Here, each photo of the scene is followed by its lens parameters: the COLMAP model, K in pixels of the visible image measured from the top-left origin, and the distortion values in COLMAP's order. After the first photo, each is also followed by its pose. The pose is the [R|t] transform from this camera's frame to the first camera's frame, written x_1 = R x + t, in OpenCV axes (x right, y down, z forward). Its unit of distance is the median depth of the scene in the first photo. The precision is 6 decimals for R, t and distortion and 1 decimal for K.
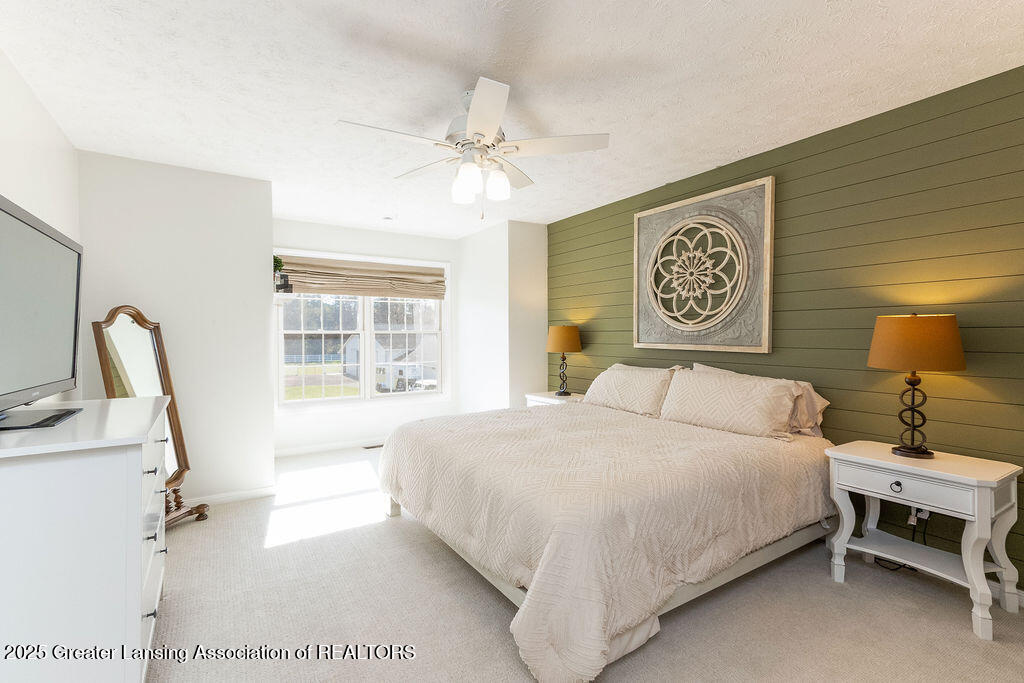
lens RADIAL K [[464.2, 0, 512.0], [0, 464.2, 341.5], [0, 0, 1]] dist [-0.000111, 0.000003]
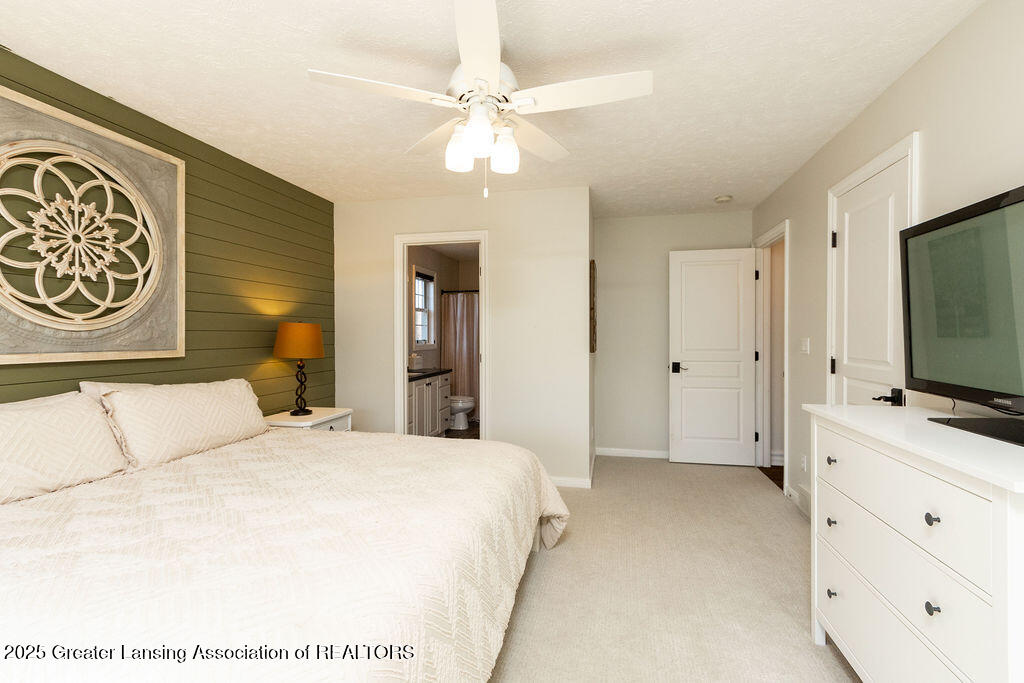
lens RADIAL K [[464.2, 0, 512.0], [0, 464.2, 341.5], [0, 0, 1]] dist [-0.000111, 0.000003]
pose [[-0.702278, -0.008120, 0.711857, -0.472264], [0.013431, 0.999606, 0.024653, -0.016000], [-0.711777, 0.026874, -0.701892, 1.046332]]
